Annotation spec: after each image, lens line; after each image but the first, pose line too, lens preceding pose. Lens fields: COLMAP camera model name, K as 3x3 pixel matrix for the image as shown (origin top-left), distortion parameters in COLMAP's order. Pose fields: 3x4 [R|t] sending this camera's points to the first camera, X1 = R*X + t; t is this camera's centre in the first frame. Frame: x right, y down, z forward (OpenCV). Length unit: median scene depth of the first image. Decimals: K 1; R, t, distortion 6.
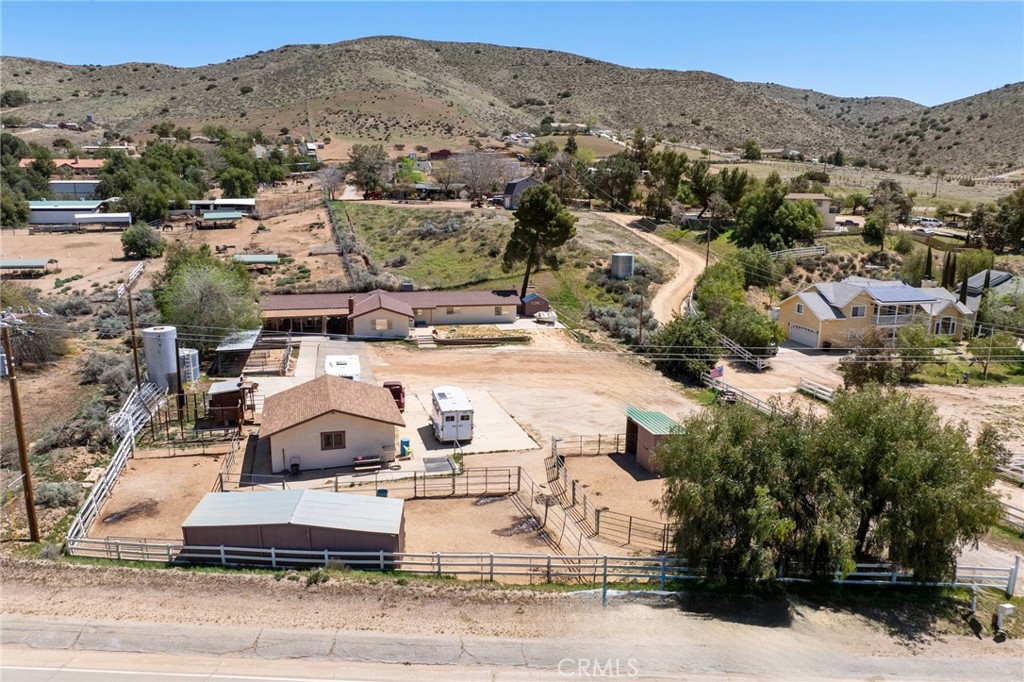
lens RADIAL K [[720.3, 0, 512.0], [0, 720.3, 341.0], [0, 0, 1]] dist [-0.056311, 0.024655]
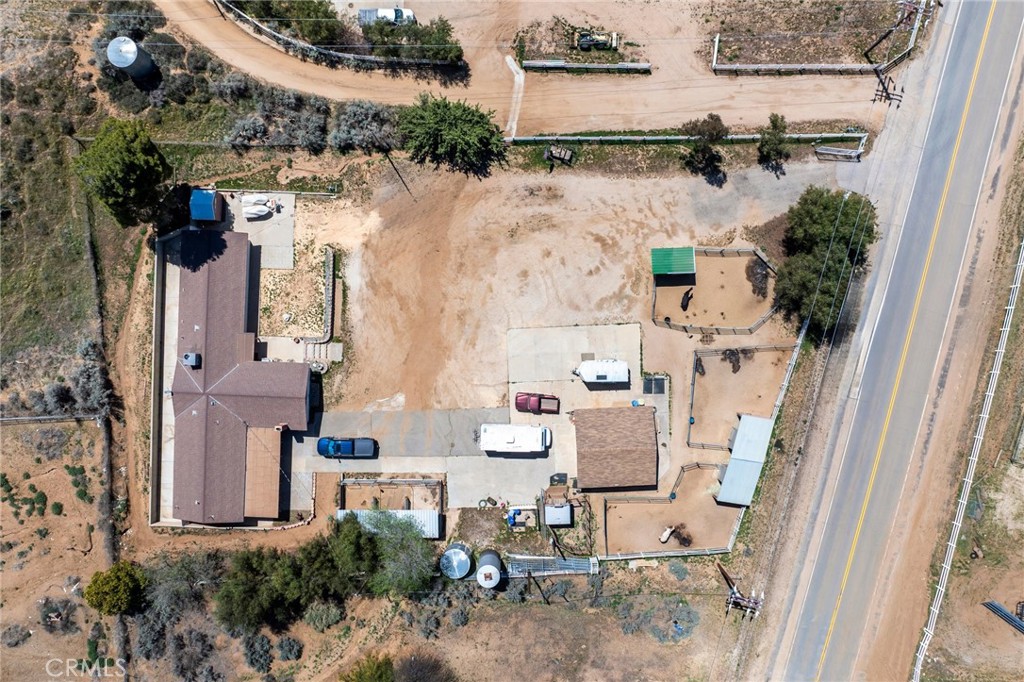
lens RADIAL K [[720.3, 0, 512.0], [0, 720.3, 341.0], [0, 0, 1]] dist [-0.056311, 0.024655]
pose [[0.237580, -0.970938, -0.028900, -0.008990], [0.212036, 0.022803, 0.976996, -0.611160], [-0.947943, -0.238242, 0.211291, 0.361761]]
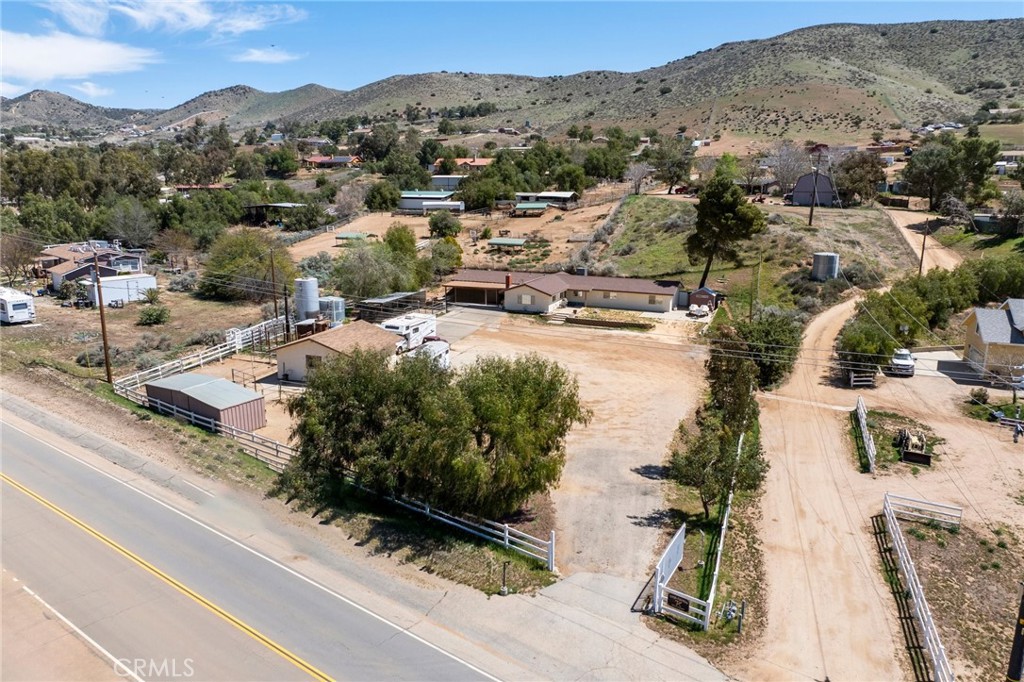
lens RADIAL K [[718.8, 0, 512.0], [0, 718.8, 341.0], [0, 0, 1]] dist [-0.050221, 0.028142]
pose [[0.825364, 0.119283, -0.551856, 0.290442], [-0.117493, 0.992317, 0.038764, 0.000442], [0.552240, 0.032845, 0.833038, 0.026499]]
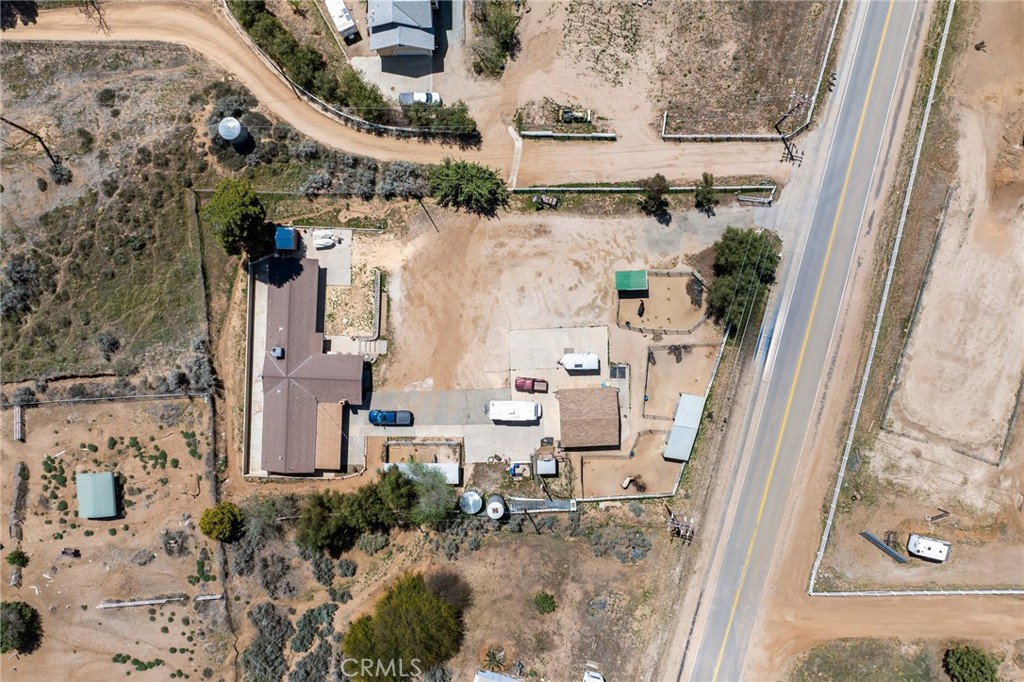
lens RADIAL K [[720.3, 0, 512.0], [0, 720.3, 341.0], [0, 0, 1]] dist [-0.056311, 0.024655]
pose [[0.238854, -0.970661, -0.027680, -0.005863], [0.211062, 0.024071, 0.977176, -0.838676], [-0.947841, -0.239244, 0.210619, 0.313518]]
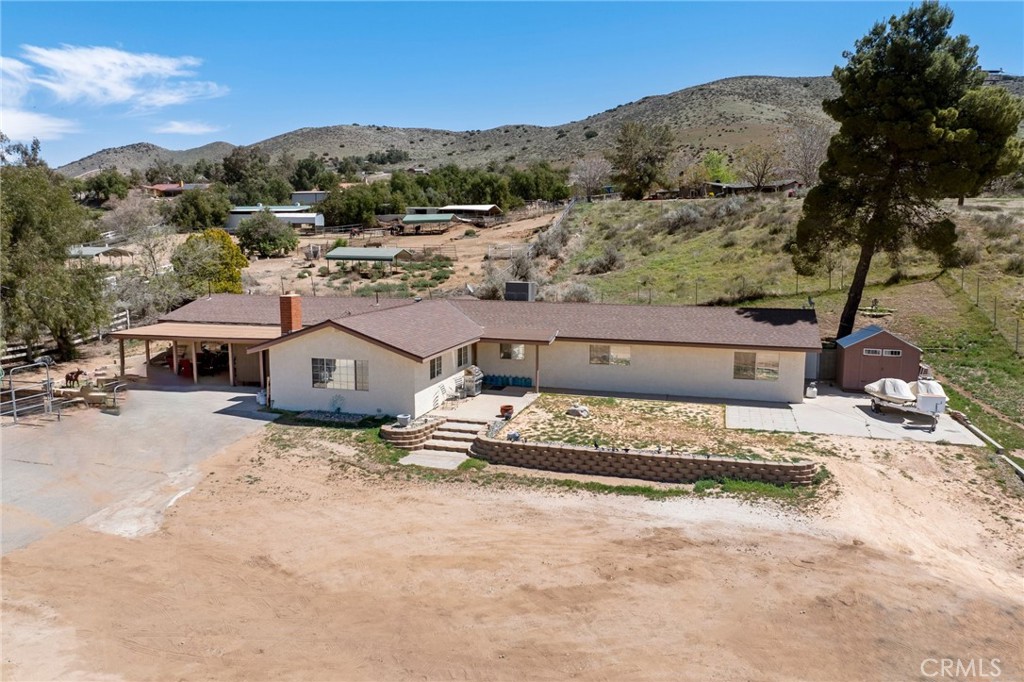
lens RADIAL K [[720.3, 0, 512.0], [0, 720.3, 341.0], [0, 0, 1]] dist [-0.056311, 0.024655]
pose [[0.881601, 0.056932, -0.468550, 0.029559], [-0.095706, 0.993639, -0.059342, -0.017329], [0.462191, 0.097159, 0.881442, 0.493027]]
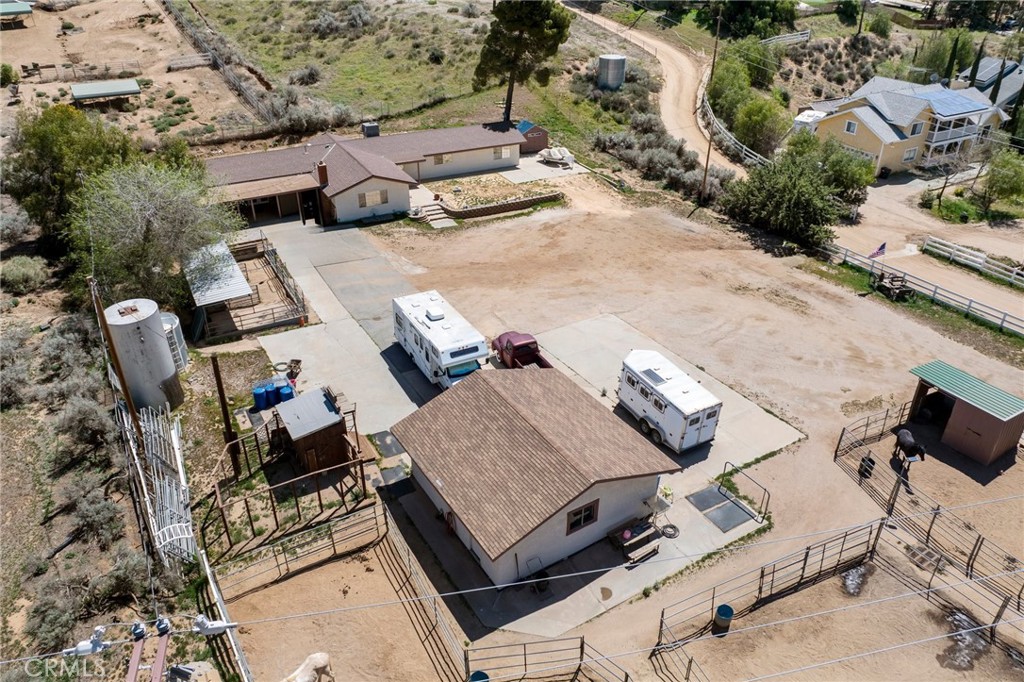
lens RADIAL K [[720.3, 0, 512.0], [0, 720.3, 341.0], [0, 0, 1]] dist [-0.056311, 0.024655]
pose [[0.963522, -0.141111, 0.227407, -0.152972], [0.061872, 0.944134, 0.323703, -0.073793], [-0.260381, -0.297825, 0.918424, 0.179012]]
